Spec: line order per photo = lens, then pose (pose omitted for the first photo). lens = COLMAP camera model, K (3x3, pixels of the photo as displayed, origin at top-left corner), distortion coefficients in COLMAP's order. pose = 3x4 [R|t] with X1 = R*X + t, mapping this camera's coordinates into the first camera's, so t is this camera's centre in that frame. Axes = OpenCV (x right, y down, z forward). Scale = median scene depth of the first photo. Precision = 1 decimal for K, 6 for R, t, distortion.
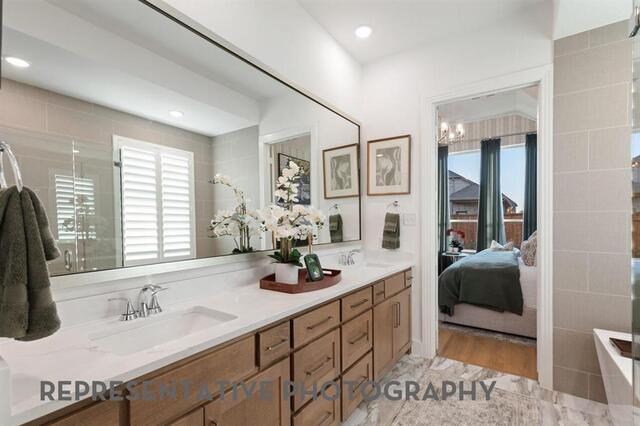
lens RADIAL K [[282.6, 0, 319.0], [0, 282.6, 223.6], [0, 0, 1]] dist [-0.000064, -0.000418]
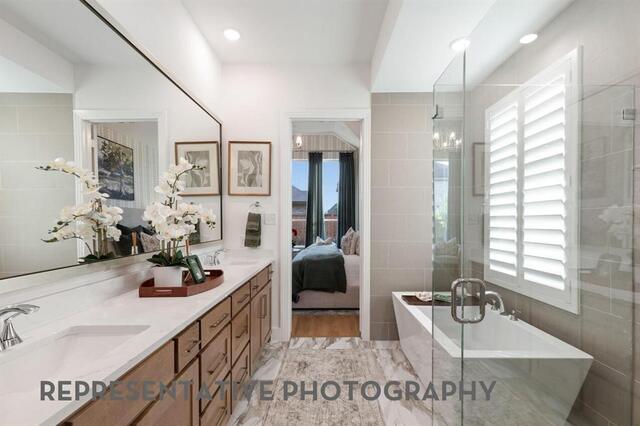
lens RADIAL K [[288.8, 0, 320.7], [0, 288.8, 224.5], [0, 0, 1]] dist [0.000996, 0.000046]
pose [[0.821631, -0.006479, 0.569983, -0.157208], [0.003201, 0.999972, 0.006752, -0.000335], [-0.570011, -0.003723, 0.821629, -0.034880]]
